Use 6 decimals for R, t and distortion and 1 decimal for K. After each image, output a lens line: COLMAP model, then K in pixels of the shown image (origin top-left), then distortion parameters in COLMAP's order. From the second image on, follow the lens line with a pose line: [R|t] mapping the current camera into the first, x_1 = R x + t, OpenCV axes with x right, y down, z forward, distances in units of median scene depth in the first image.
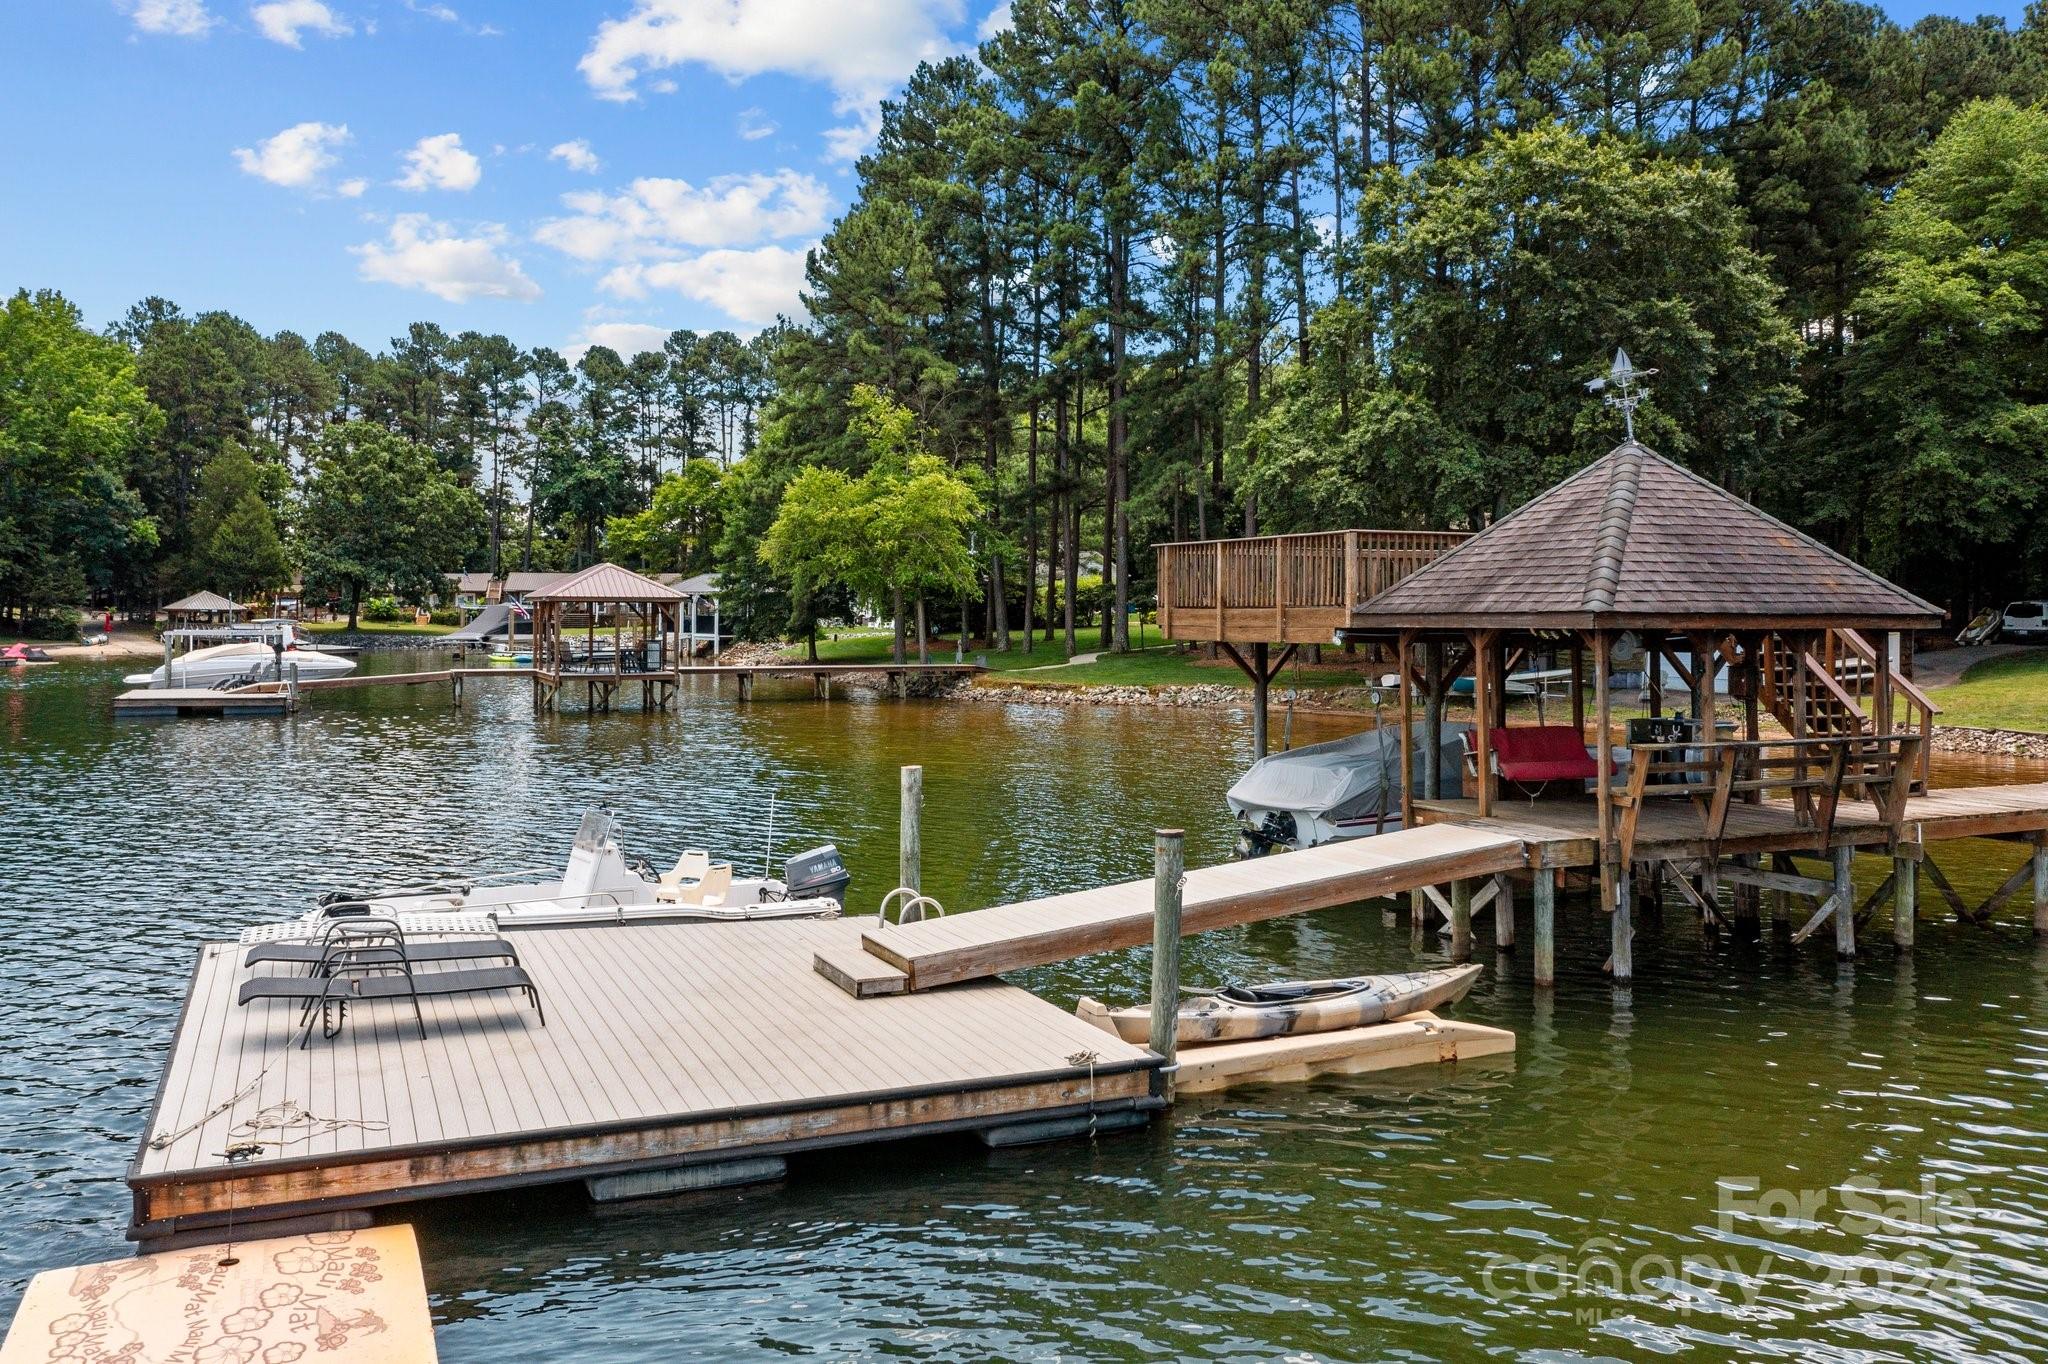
lens RADIAL K [[1661.7, 0, 1021.3], [0, 1661.7, 603.5], [0, 0, 1]] dist [-0.007810, -0.000414]
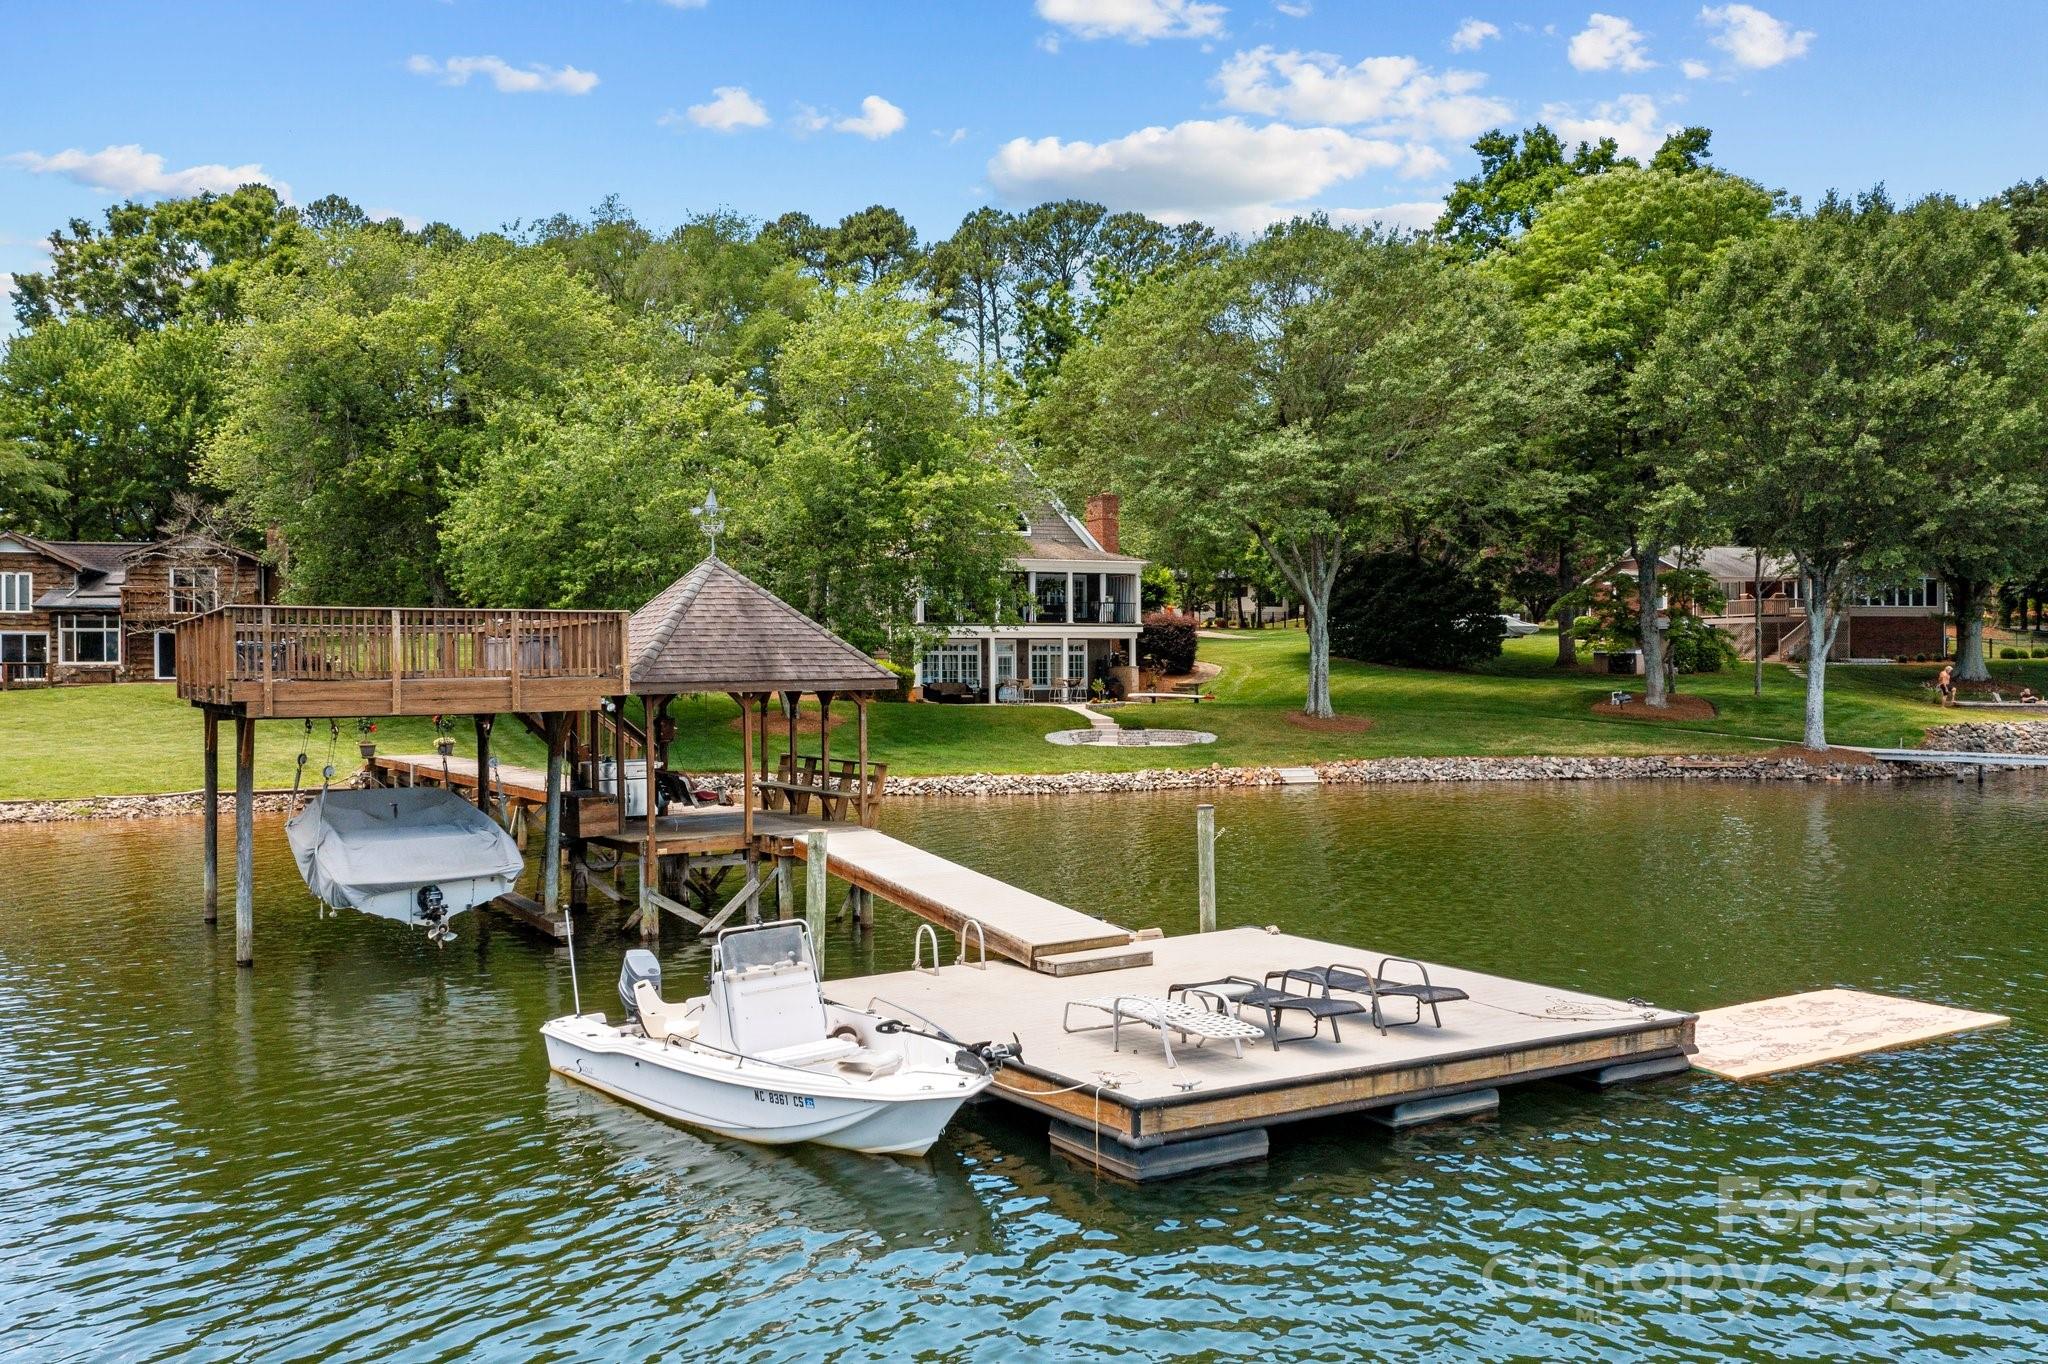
lens RADIAL K [[1624.4, 0, 1021.8], [0, 1624.4, 682.2], [0, 0, 1]] dist [-0.000929, 0.005589]
pose [[-0.143253, -0.007405, 0.989658, -0.337690], [0.002886, 0.999965, 0.007900, -0.000878], [-0.989682, 0.003988, -0.143227, 0.313005]]
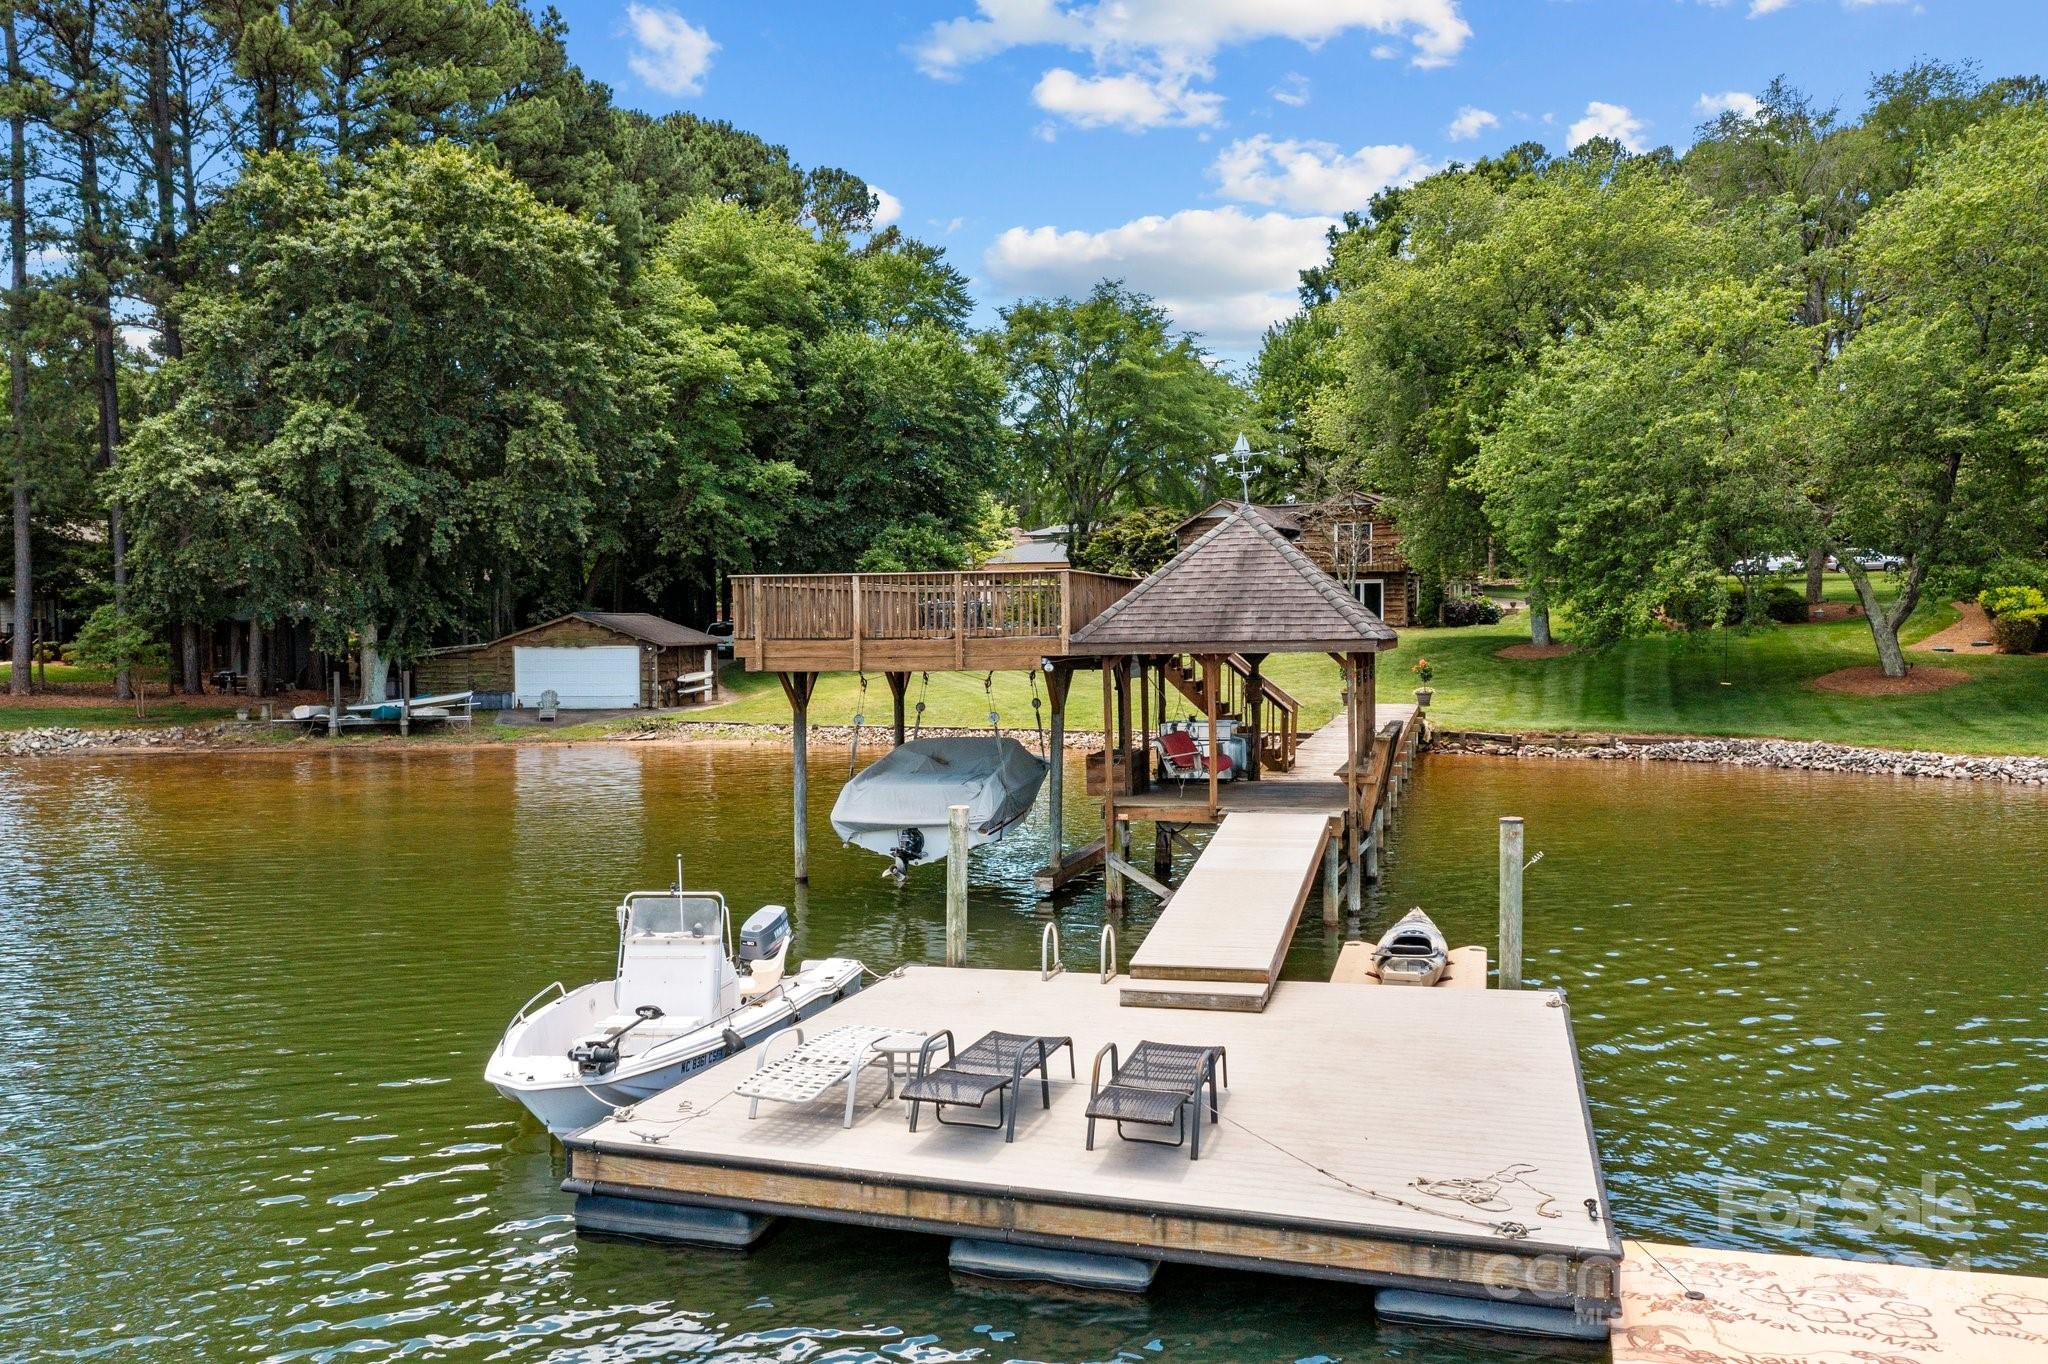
lens RADIAL K [[1628.9, 0, 1020.6], [0, 1628.9, 685.6], [0, 0, 1]] dist [-0.000939, 0.002879]
pose [[0.632106, -0.036884, 0.774004, -0.241533], [0.007225, 0.999104, 0.041710, -0.003906], [-0.774848, -0.020774, 0.631806, 0.111896]]
